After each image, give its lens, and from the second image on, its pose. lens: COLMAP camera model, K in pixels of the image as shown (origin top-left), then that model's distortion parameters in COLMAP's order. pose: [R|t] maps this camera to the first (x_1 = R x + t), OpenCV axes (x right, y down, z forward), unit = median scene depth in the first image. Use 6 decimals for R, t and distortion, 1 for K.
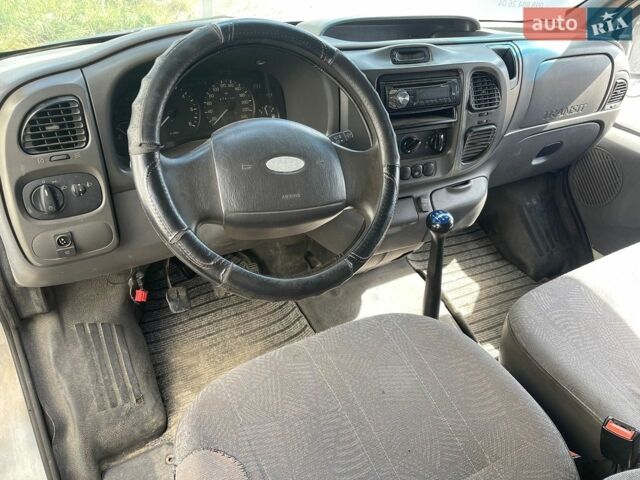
lens RADIAL K [[489.1, 0, 320.0], [0, 489.1, 242.1], [0, 0, 1]] dist [0.053486, -0.047057]
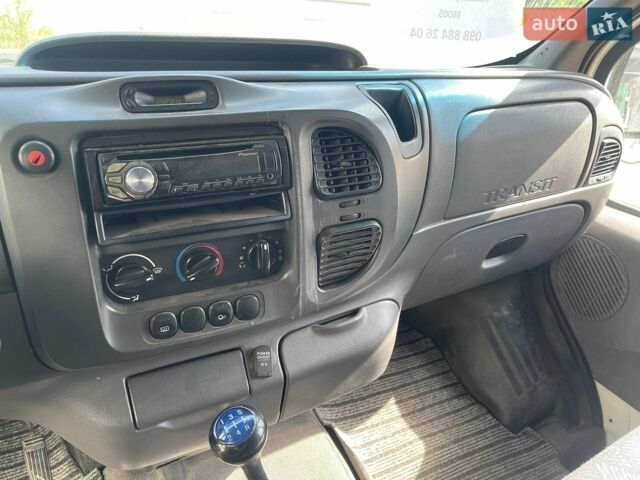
lens RADIAL K [[489.1, 0, 318.7], [0, 489.1, 242.7], [0, 0, 1]] dist [0.053486, -0.047057]
pose [[0.999577, -0.016321, -0.024081, 0.271680], [0.013020, 0.991251, -0.131349, -0.128278], [0.026014, 0.130980, 0.991044, 0.414002]]
